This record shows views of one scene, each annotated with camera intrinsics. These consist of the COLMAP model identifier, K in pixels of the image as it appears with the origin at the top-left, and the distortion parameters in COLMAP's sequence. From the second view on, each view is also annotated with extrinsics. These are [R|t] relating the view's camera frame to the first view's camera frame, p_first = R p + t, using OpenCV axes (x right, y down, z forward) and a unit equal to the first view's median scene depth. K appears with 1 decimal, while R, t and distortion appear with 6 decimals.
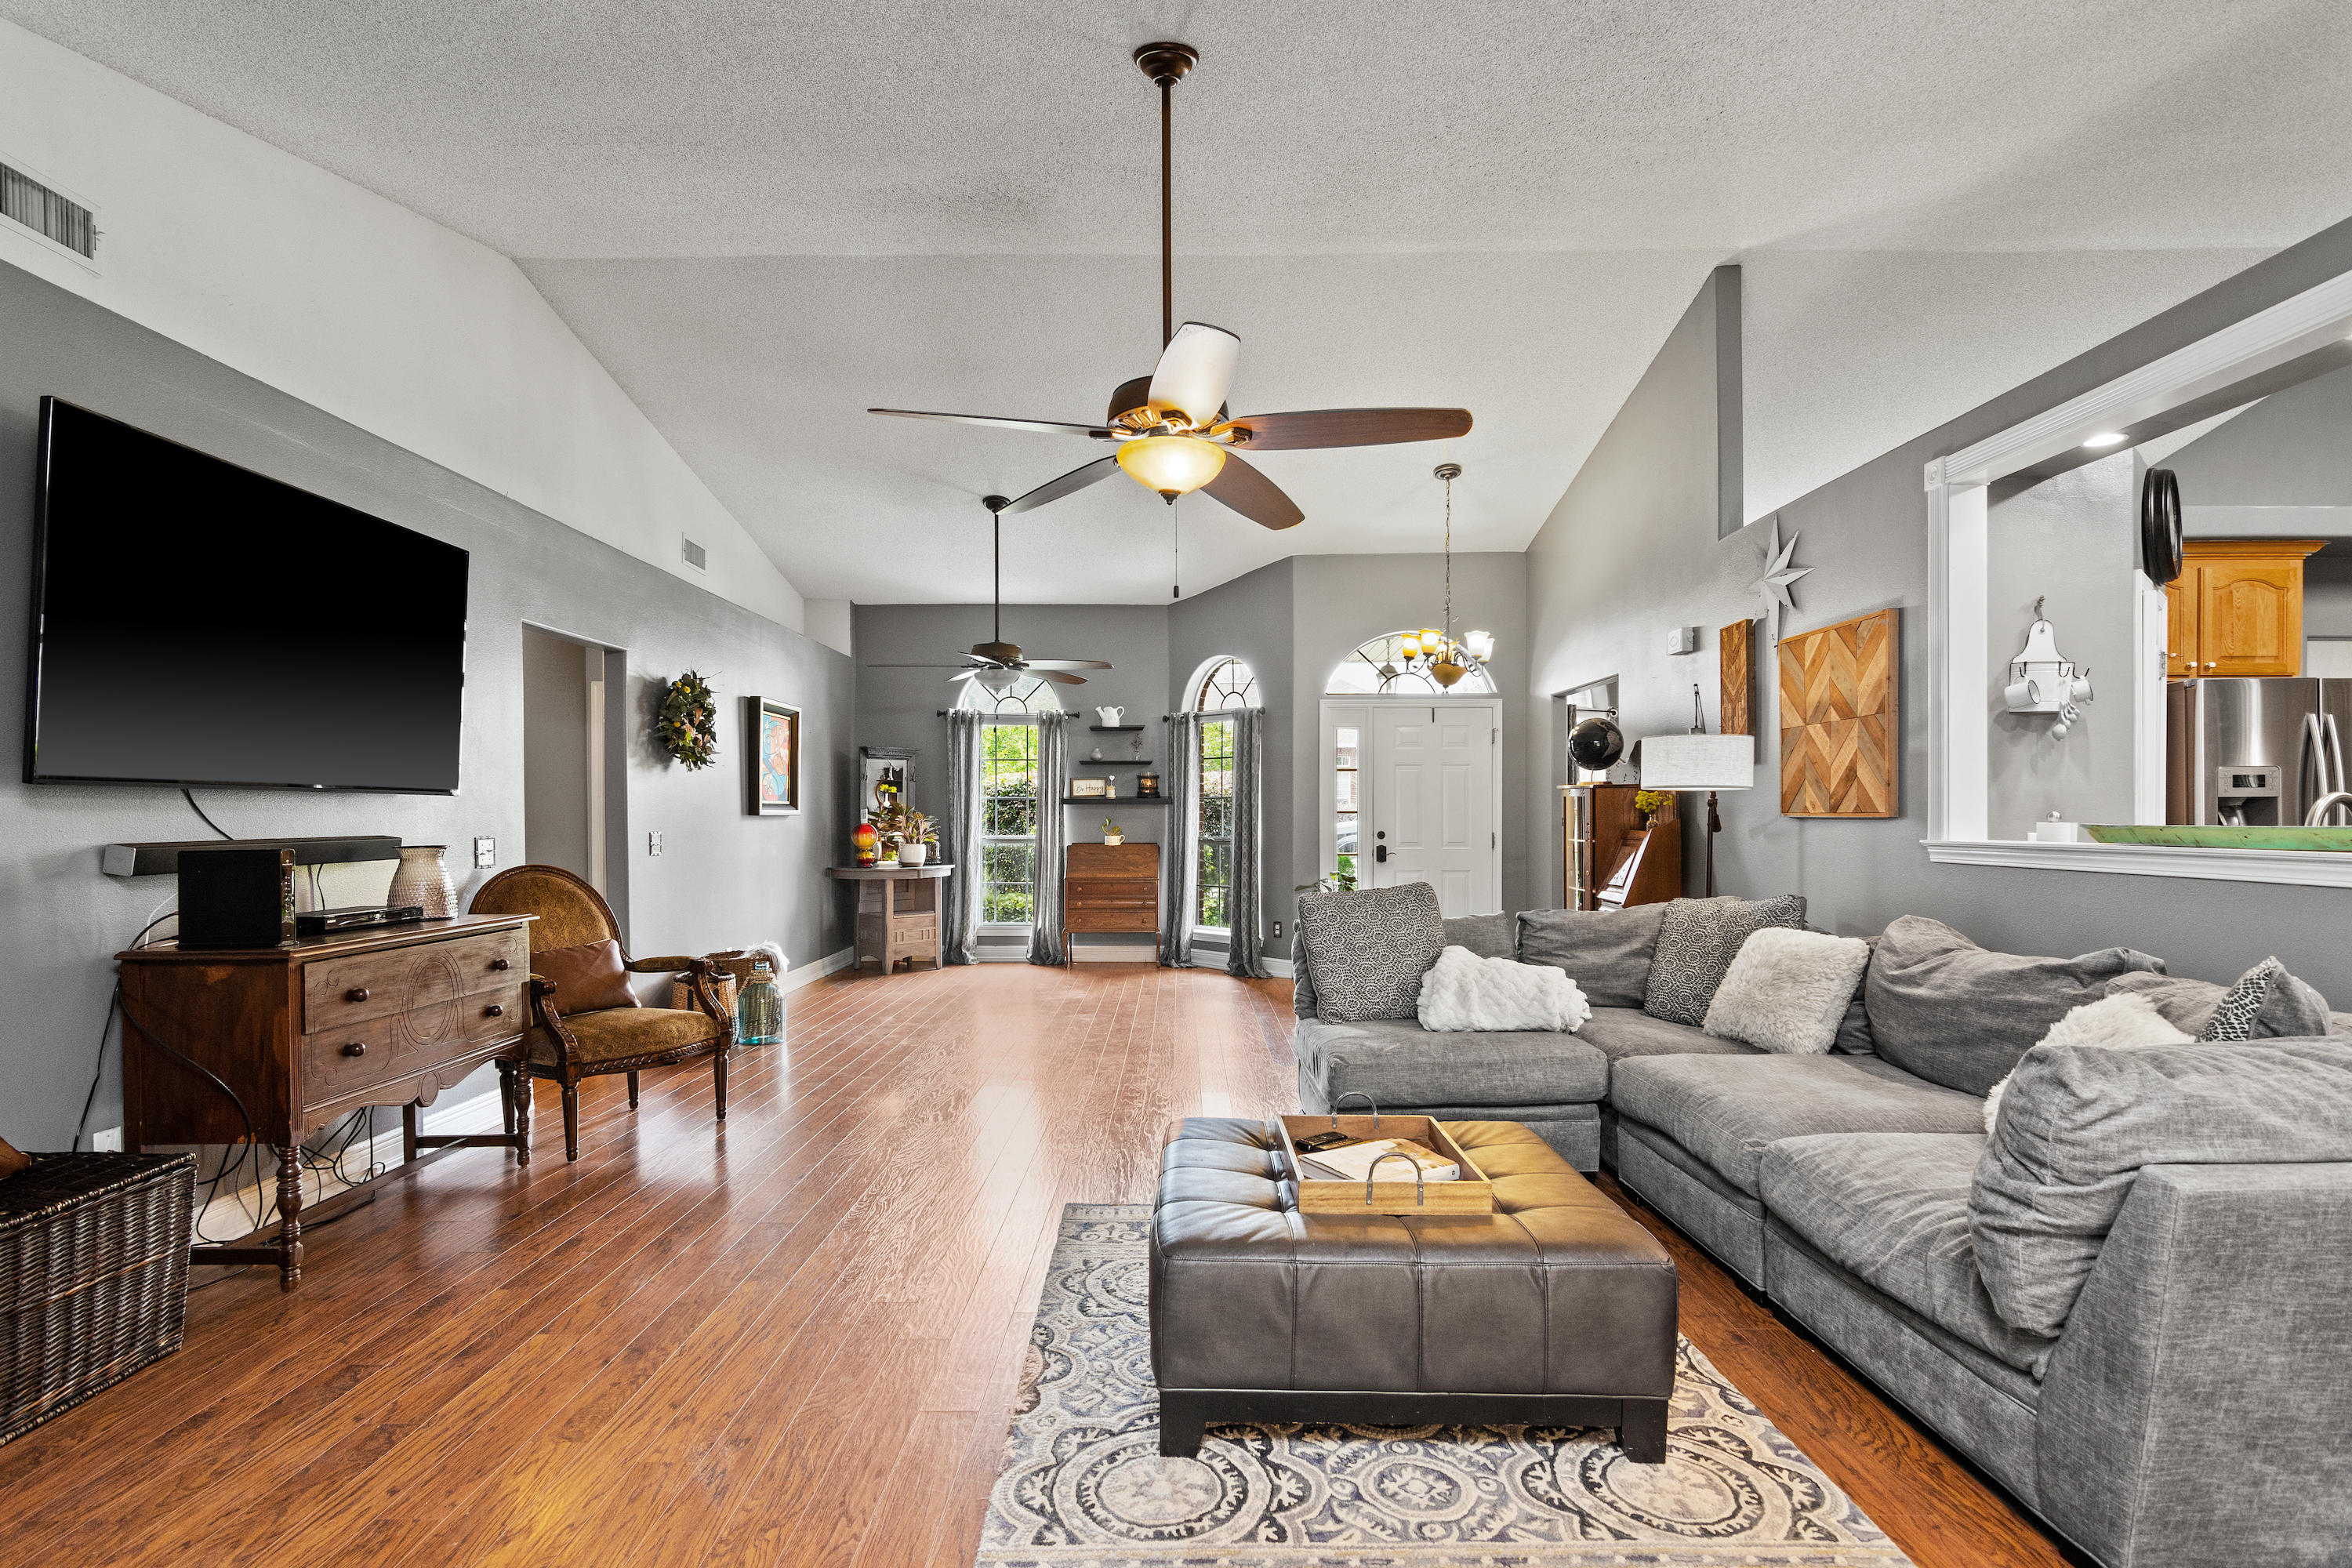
lens RADIAL K [[1128.7, 0, 1175.7], [0, 1128.7, 830.9], [0, 0, 1]] dist [-0.005607, 0.001831]
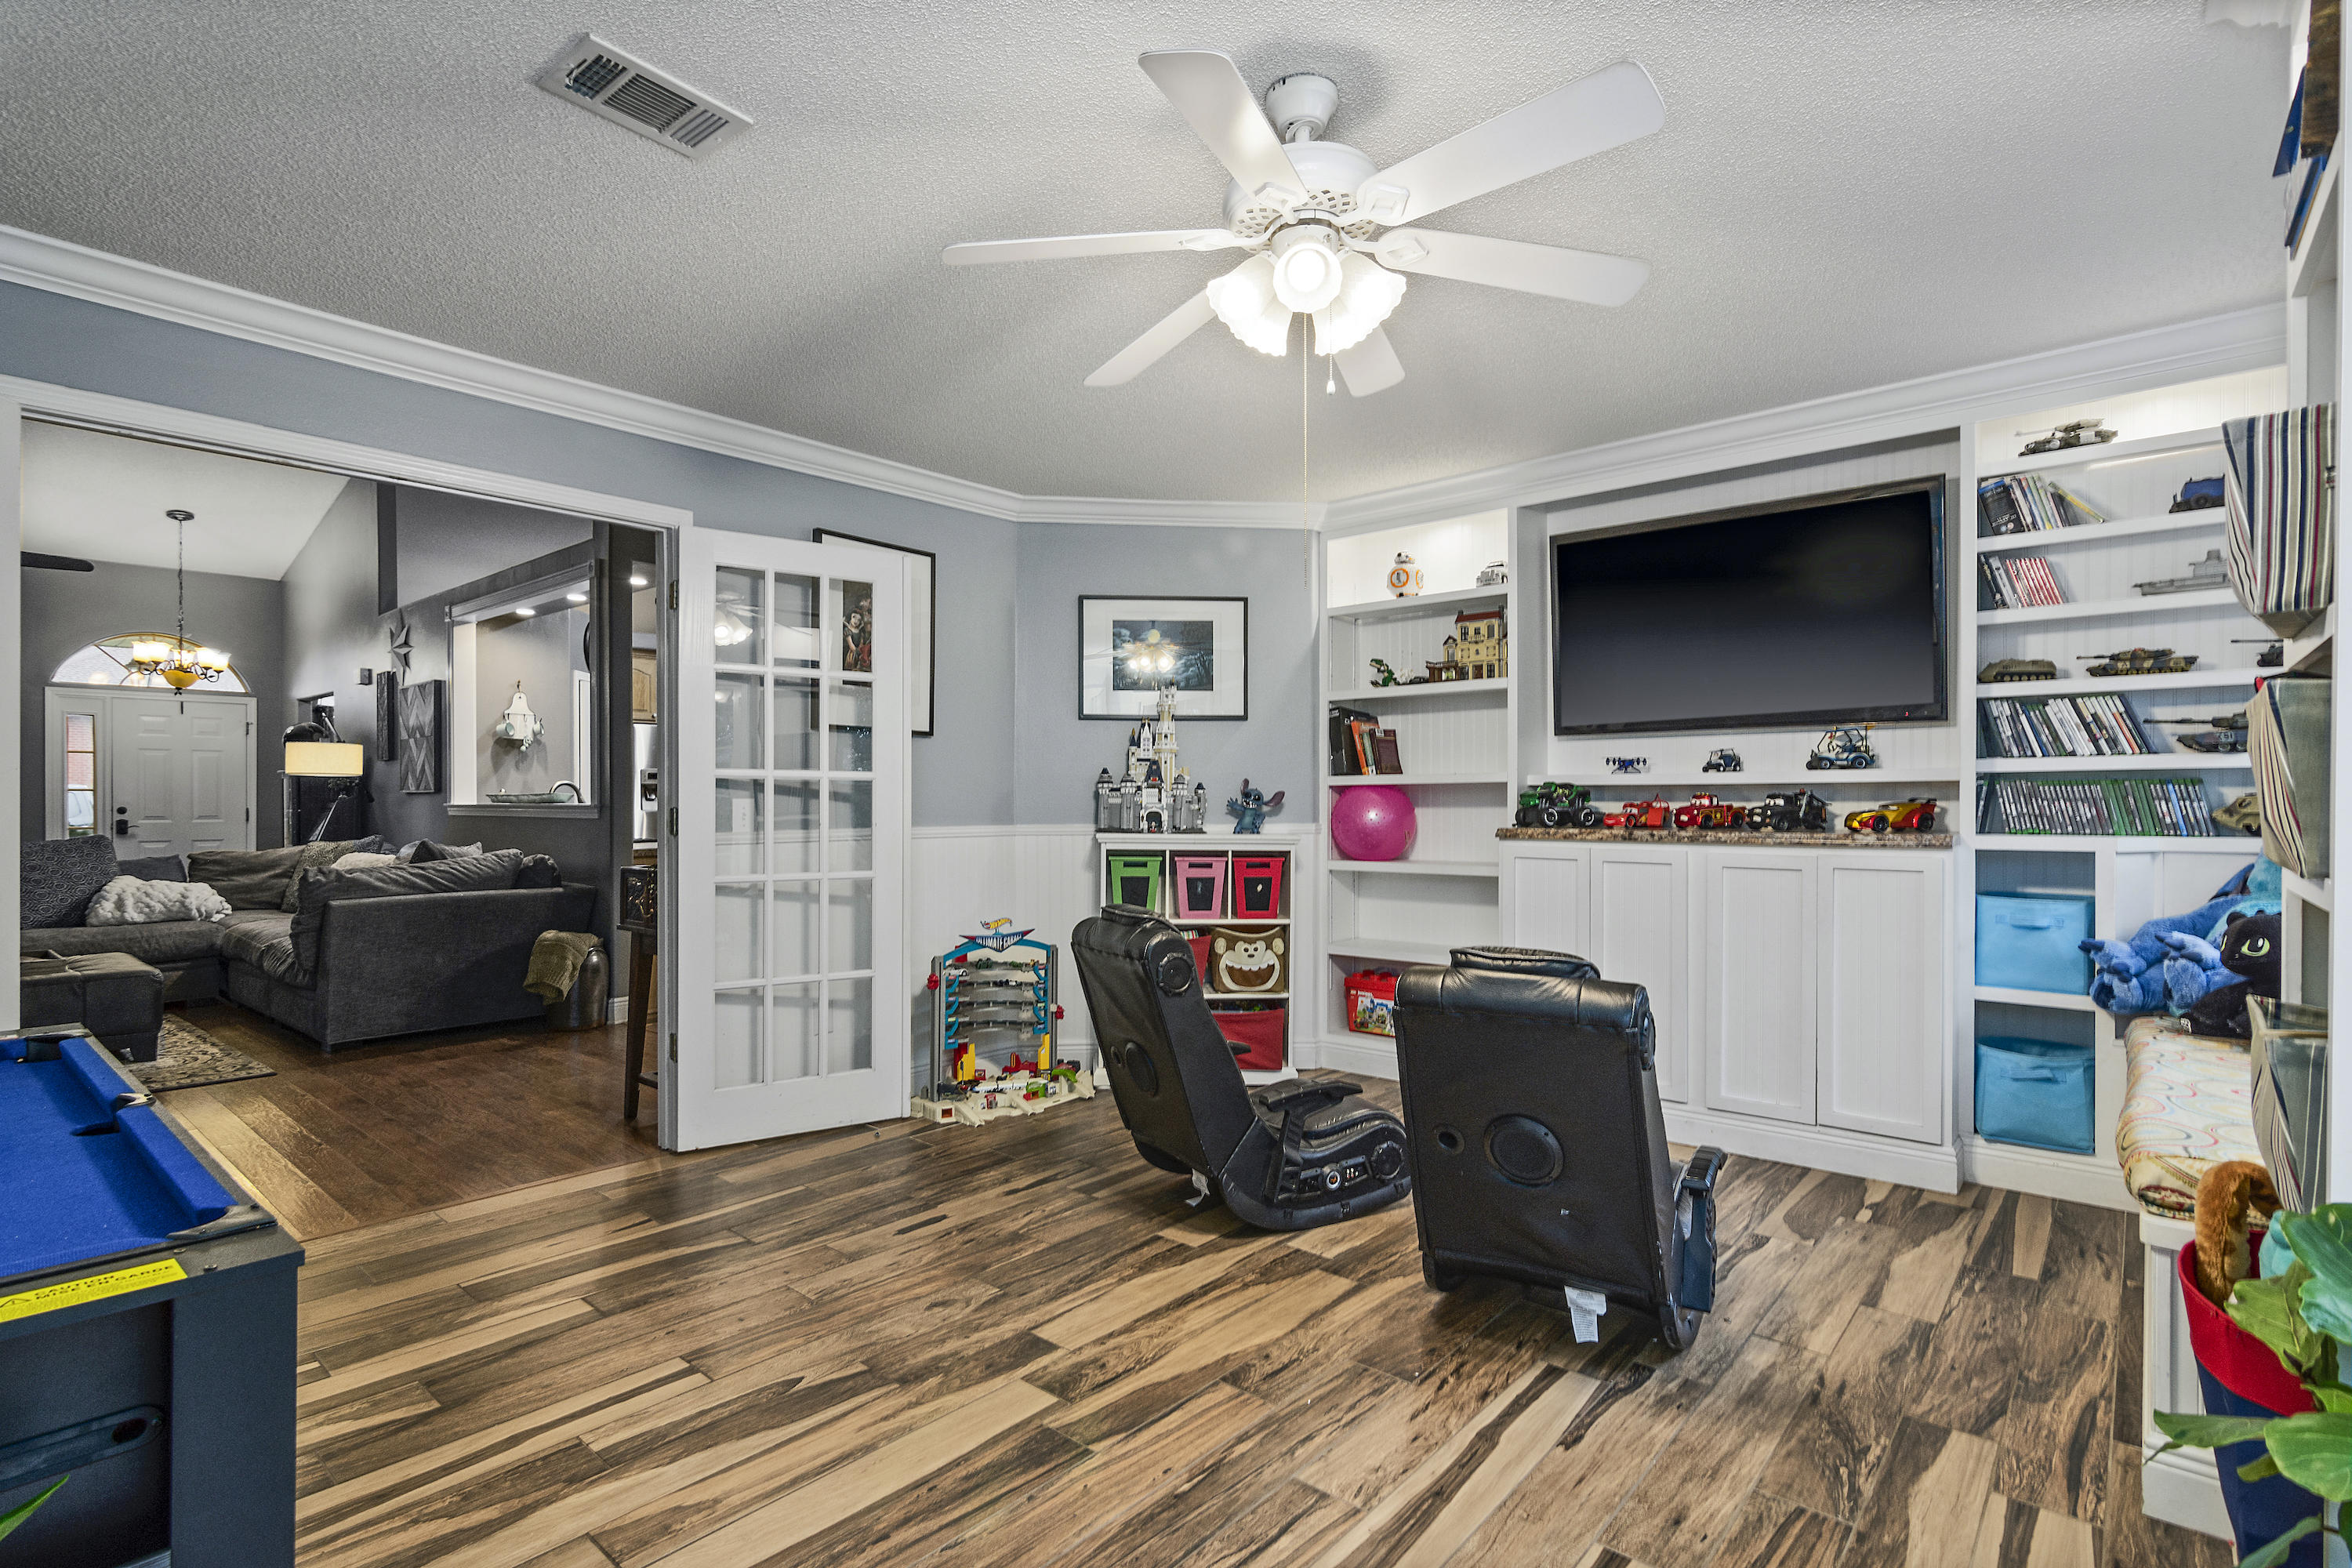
lens RADIAL K [[1128.7, 0, 1195.2], [0, 1128.7, 795.6], [0, 0, 1]] dist [-0.005607, 0.001831]
pose [[0.638364, 0.001313, 0.769733, 0.002745], [0.011123, 0.999878, -0.010931, 0.025054], [-0.769654, 0.015540, 0.638272, -1.036908]]
